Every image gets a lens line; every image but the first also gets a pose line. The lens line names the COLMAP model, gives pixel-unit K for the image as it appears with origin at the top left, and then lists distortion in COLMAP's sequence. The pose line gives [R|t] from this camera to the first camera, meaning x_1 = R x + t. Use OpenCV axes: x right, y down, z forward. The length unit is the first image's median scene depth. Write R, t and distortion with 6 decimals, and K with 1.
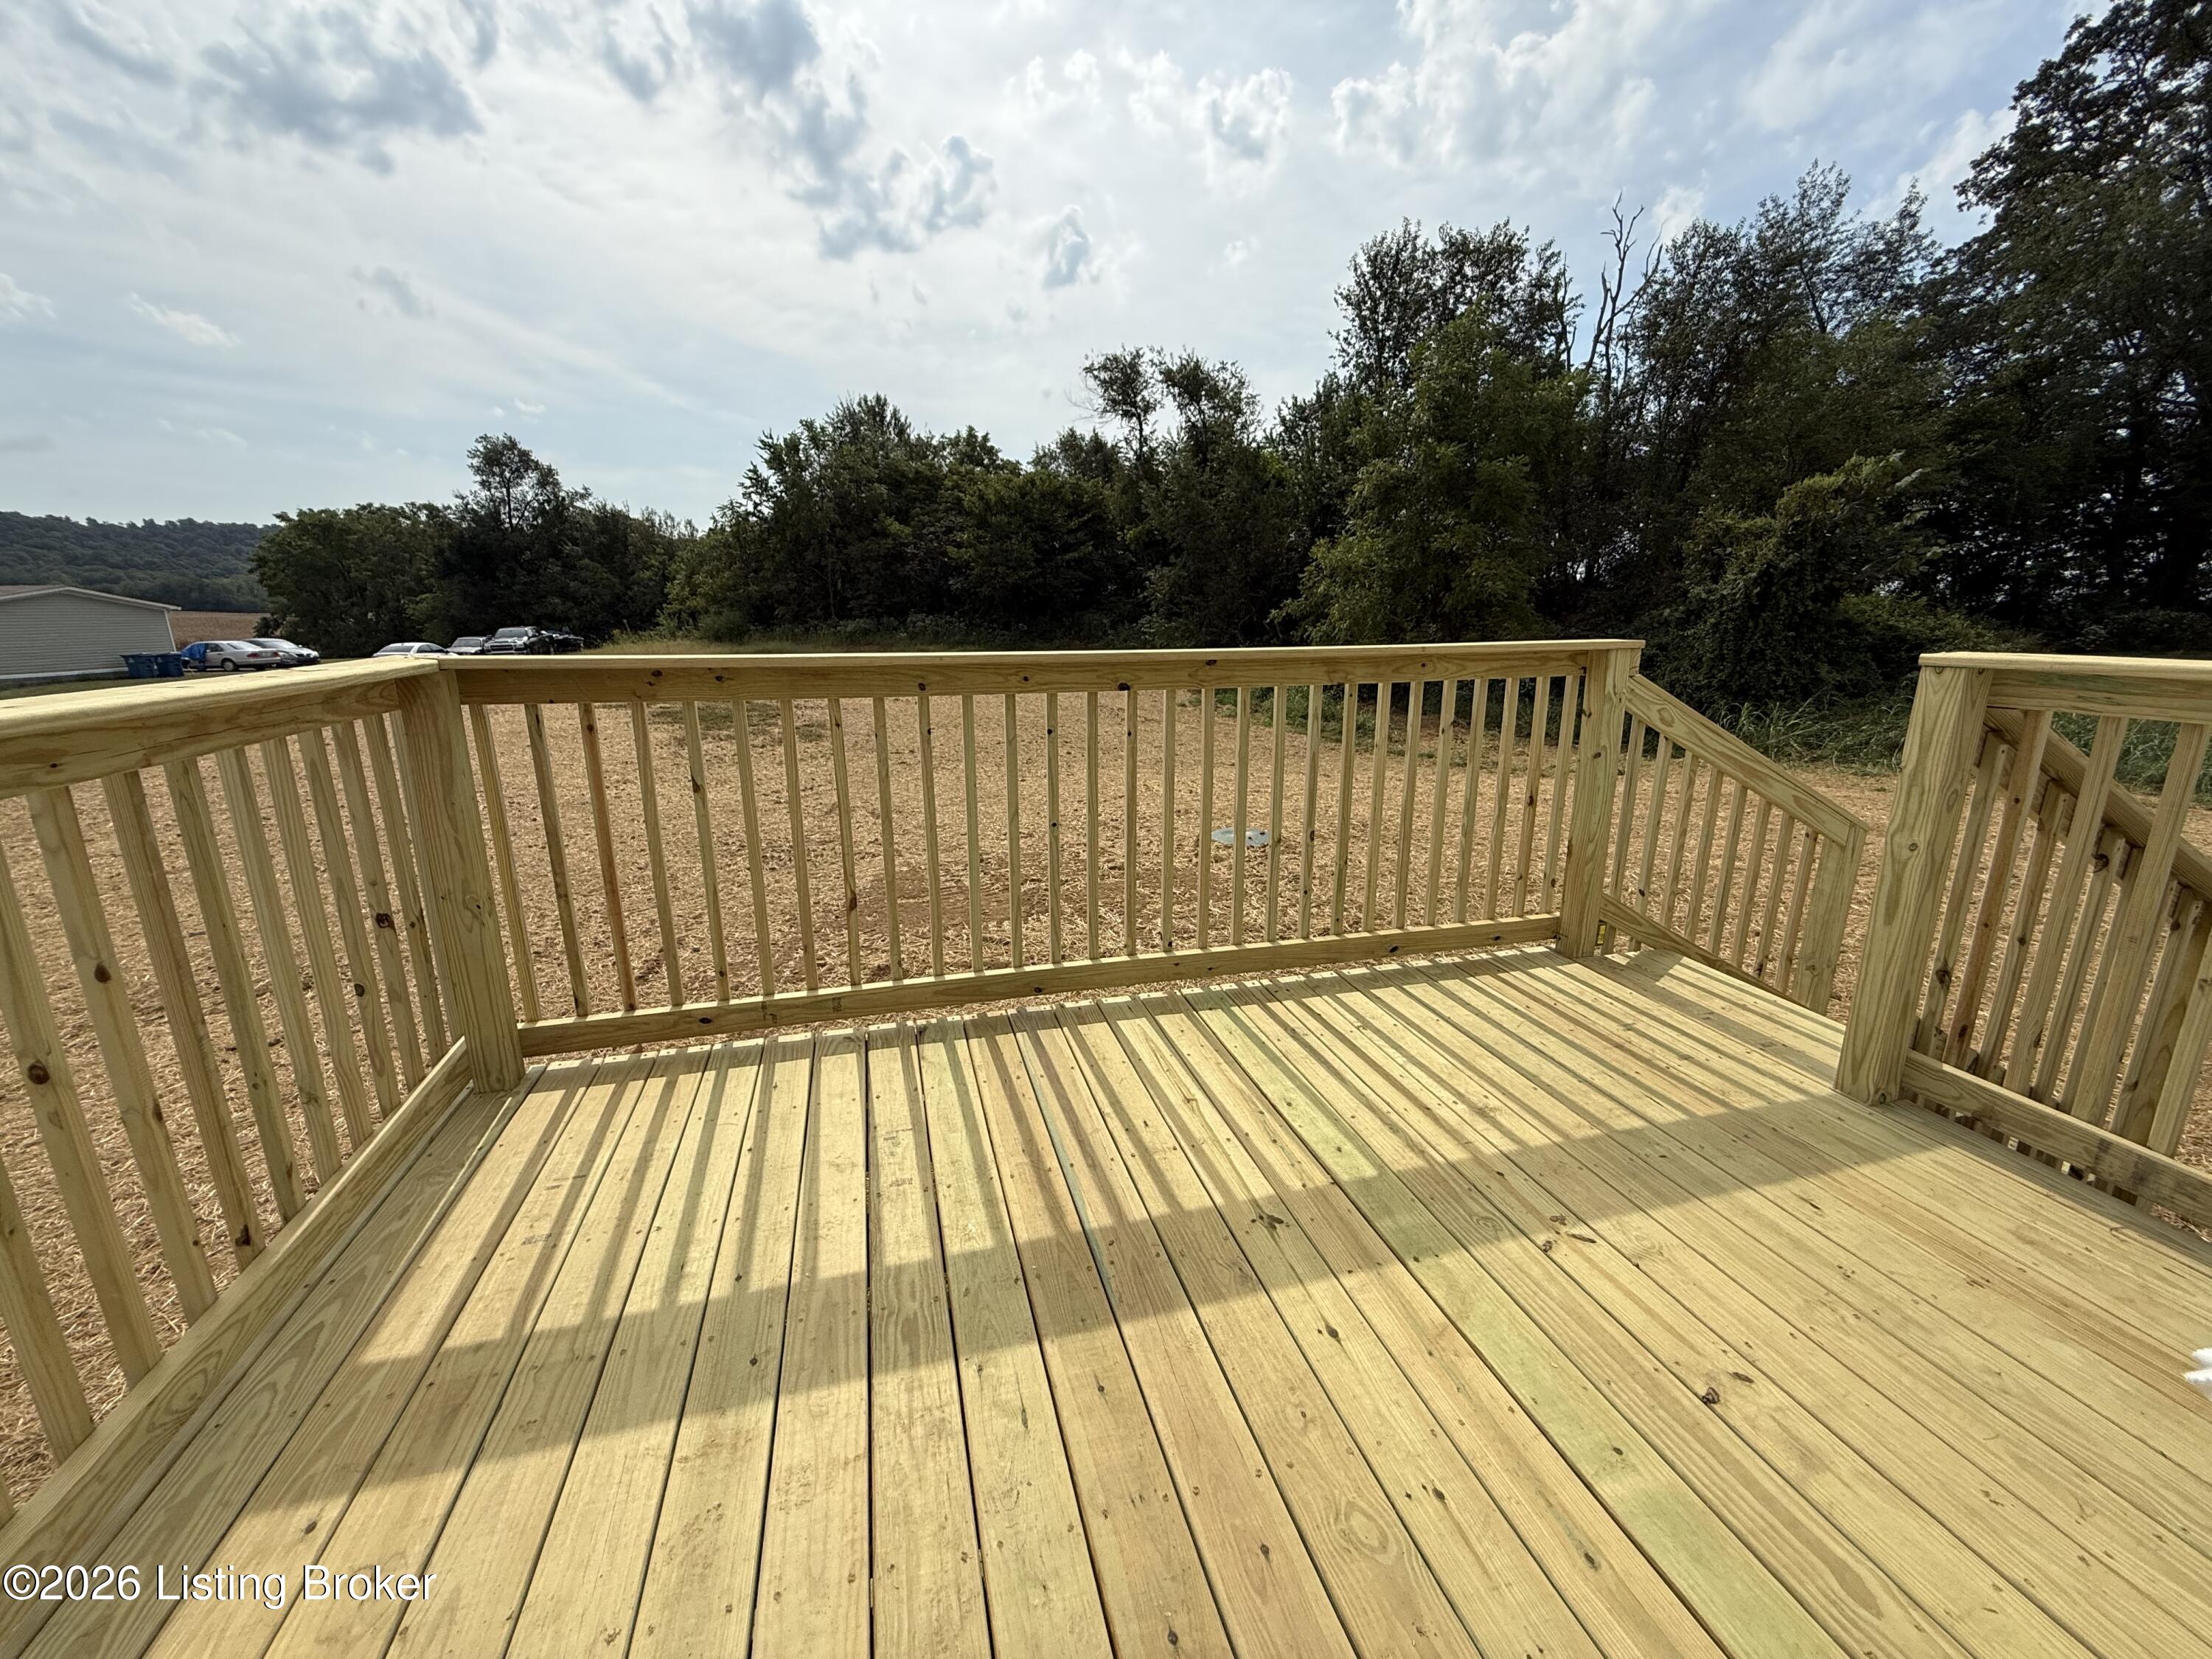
lens RADIAL K [[884.1, 0, 1093.8], [0, 884.1, 831.4], [0, 0, 1]] dist [0.001120, -0.000105]
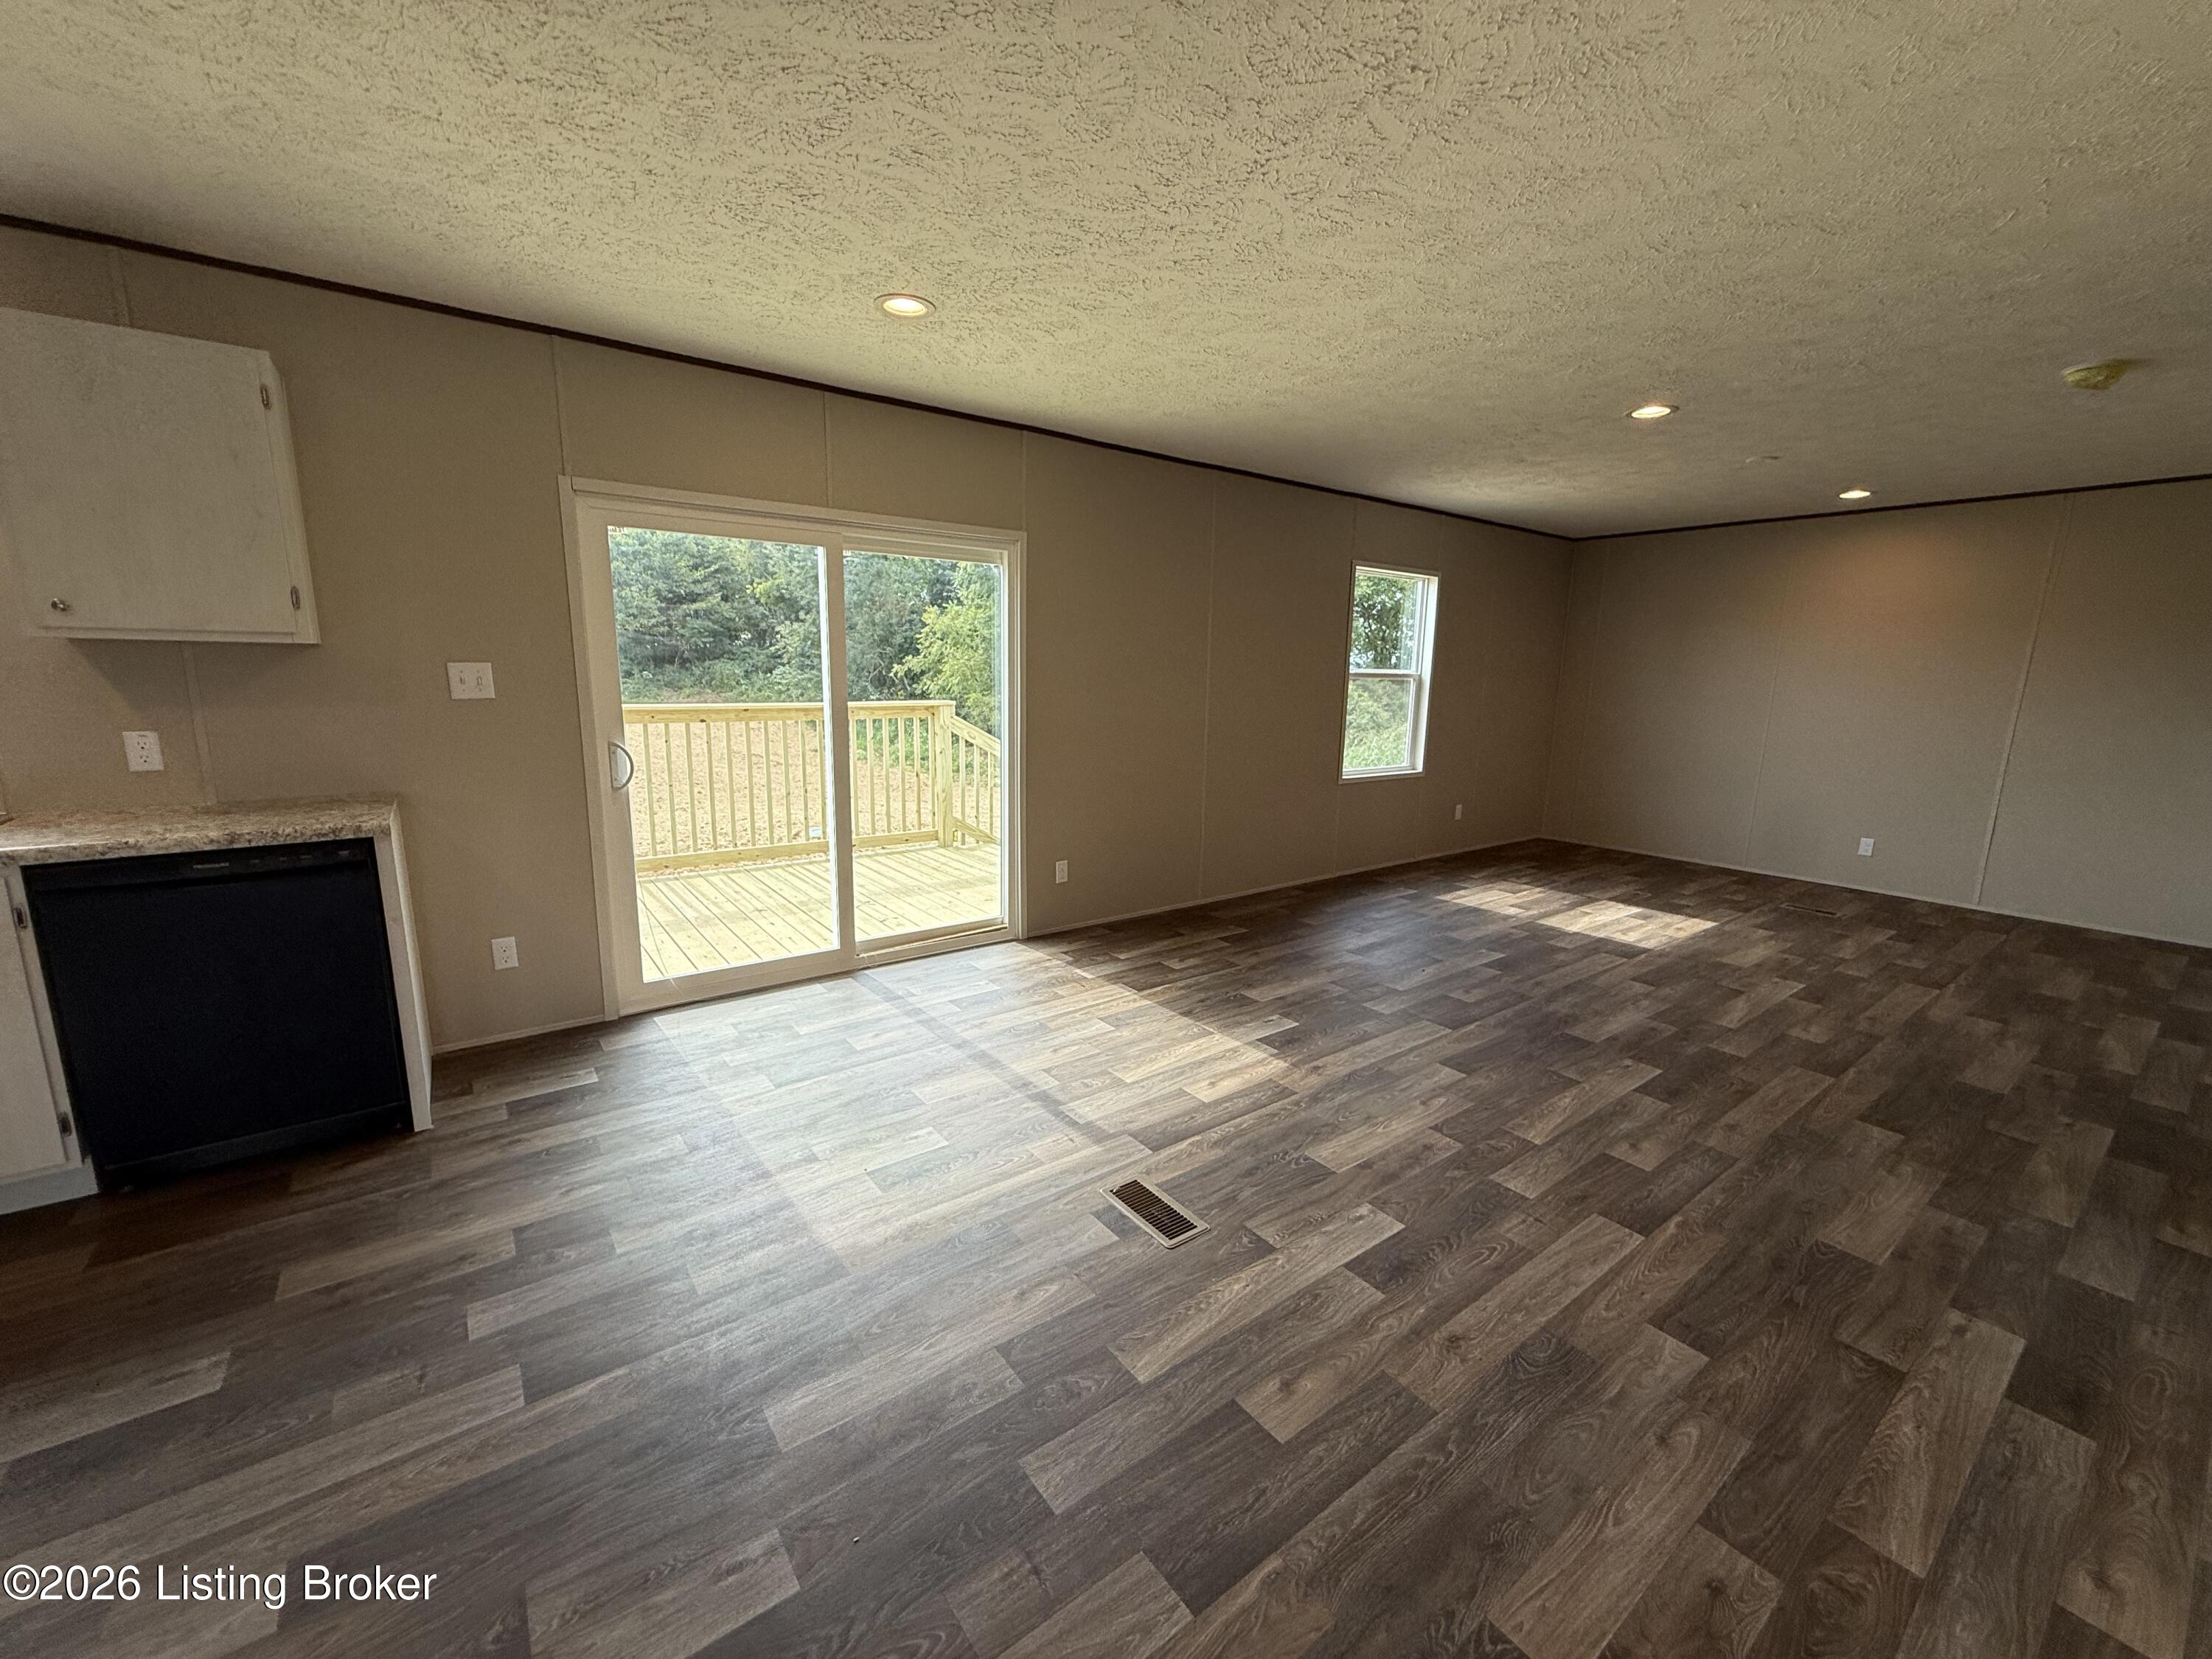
lens RADIAL K [[884.1, 0, 1093.8], [0, 884.1, 831.4], [0, 0, 1]] dist [0.001120, -0.000105]
pose [[0.927308, -0.048977, 0.371082, 0.093428], [0.069476, 0.996696, -0.042067, 0.232495], [-0.367795, 0.064790, 0.927647, -1.196723]]
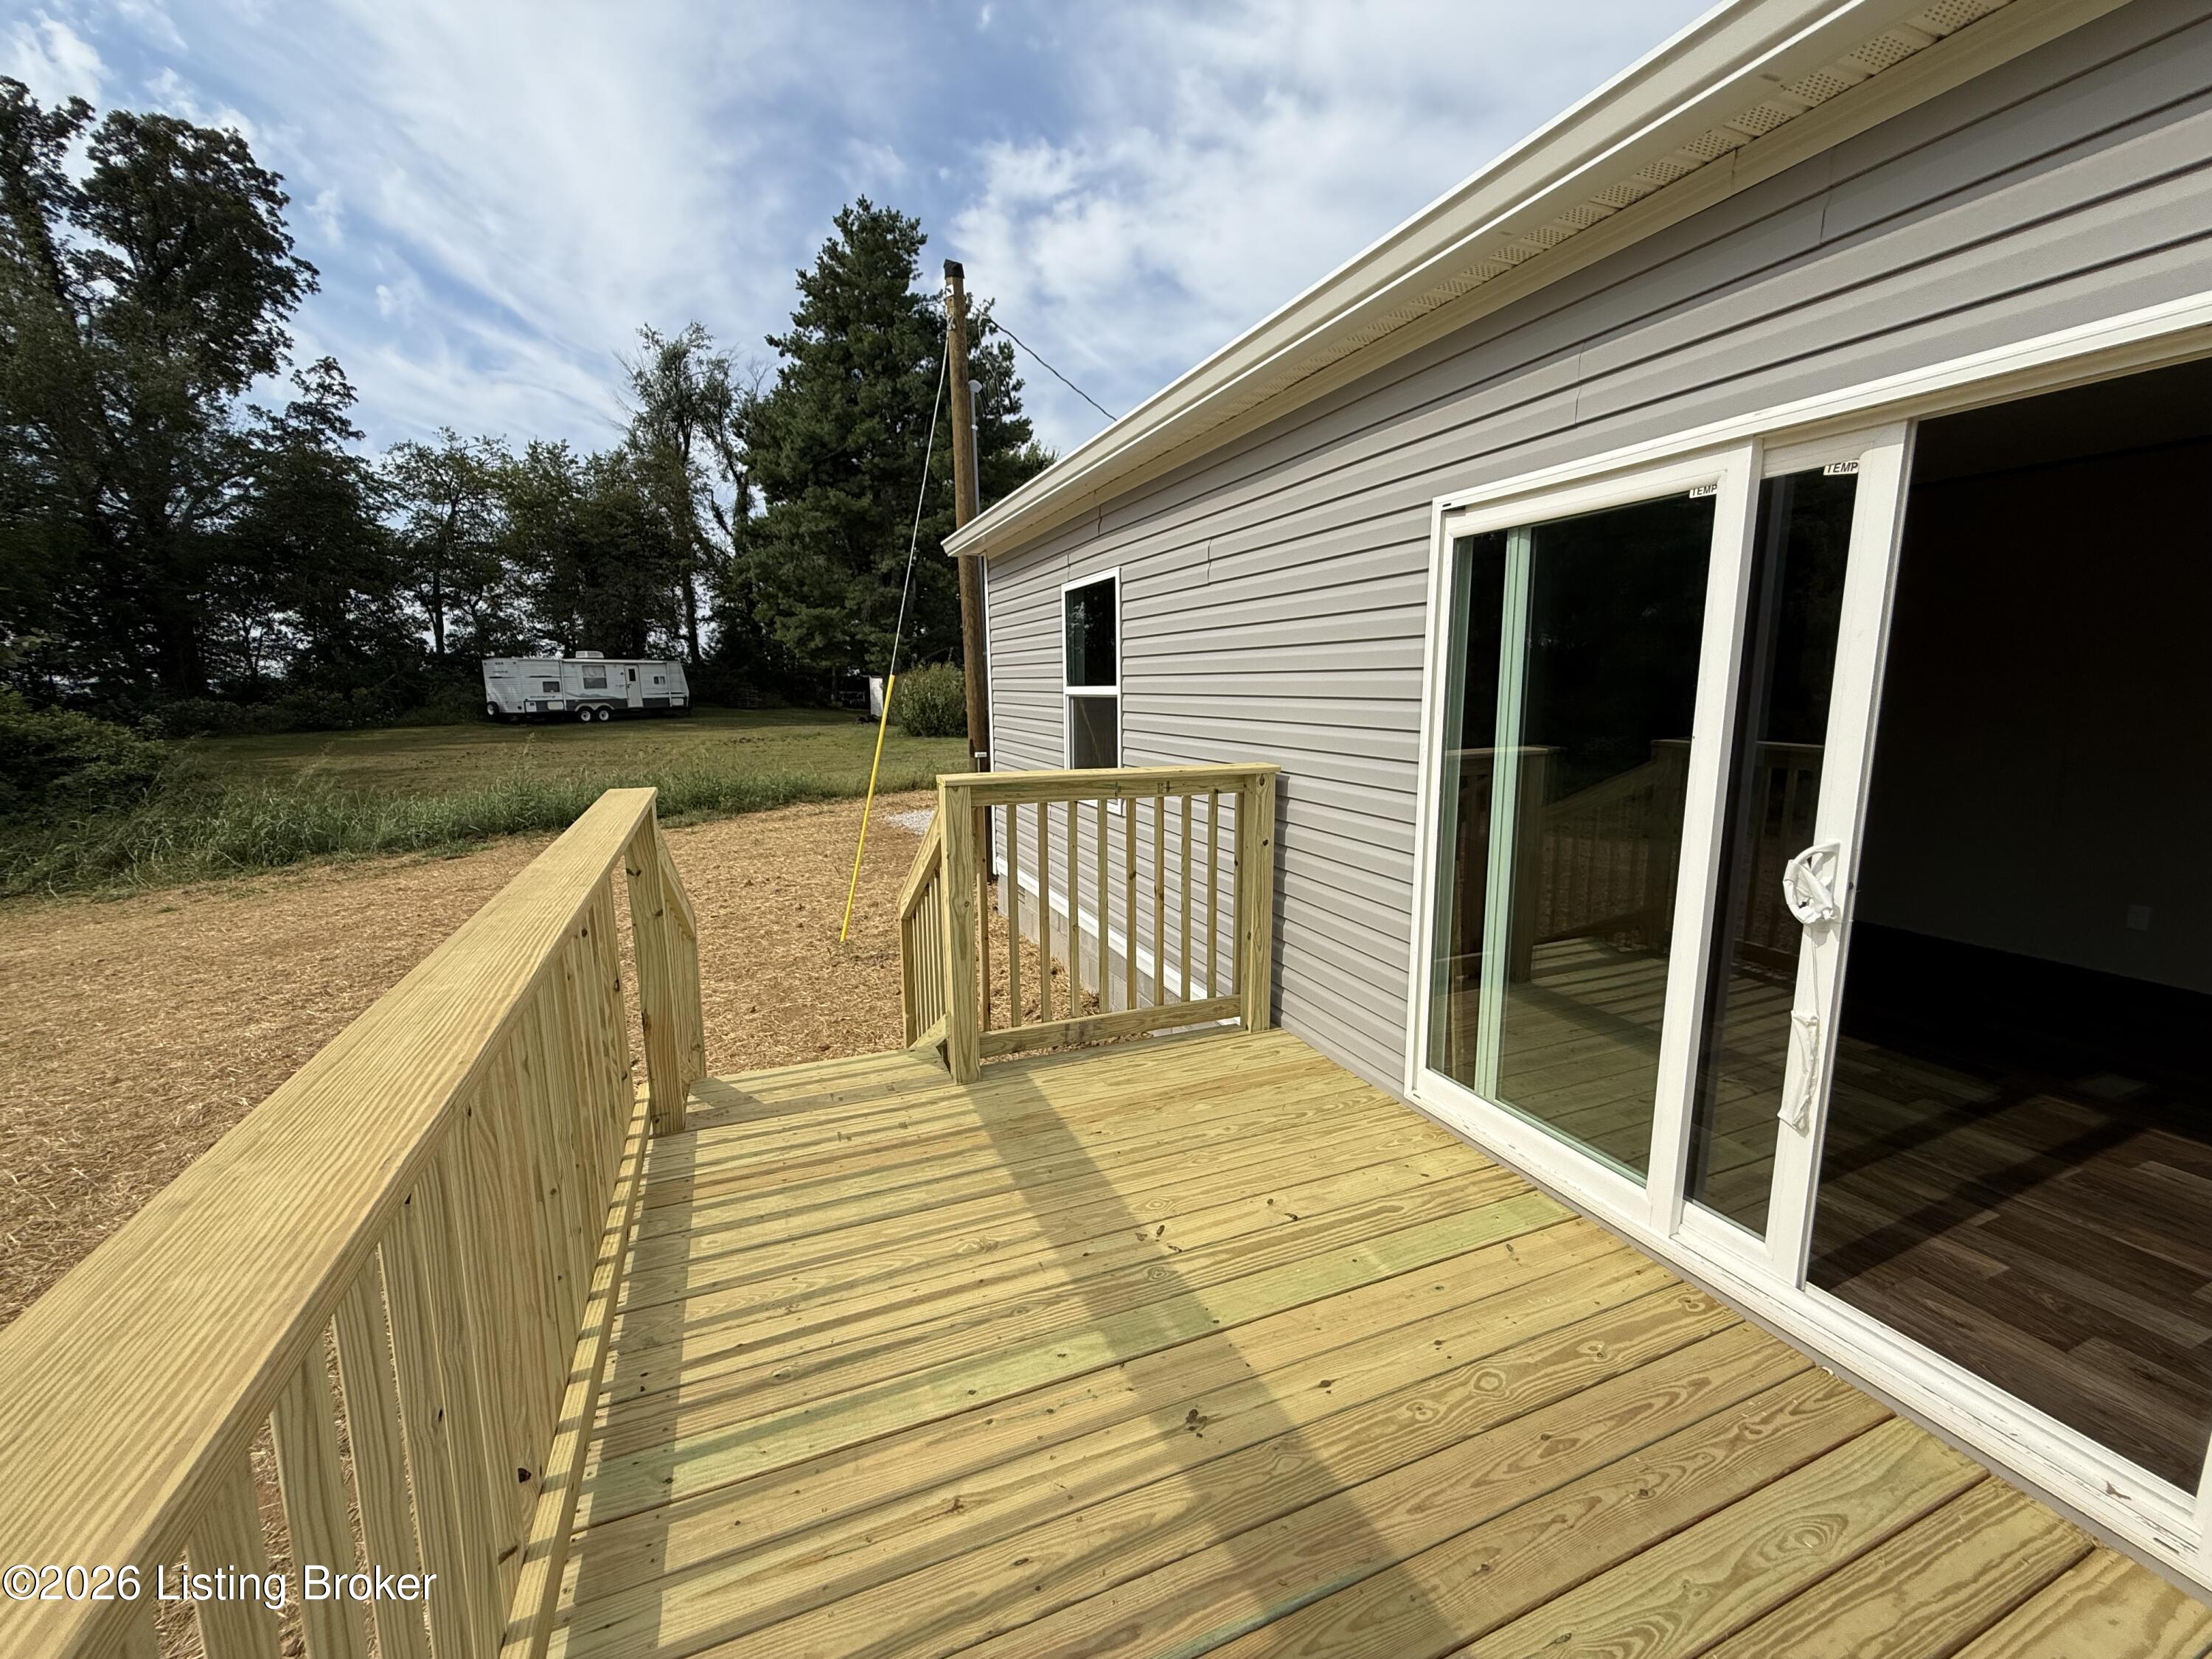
lens RADIAL K [[884.1, 0, 1093.8], [0, 884.1, 831.4], [0, 0, 1]] dist [0.001120, -0.000105]
pose [[-0.132710, -0.156173, 0.978774, -0.368275], [0.248902, 0.950613, 0.185427, -0.219348], [-0.959394, 0.268226, -0.087284, 0.604358]]
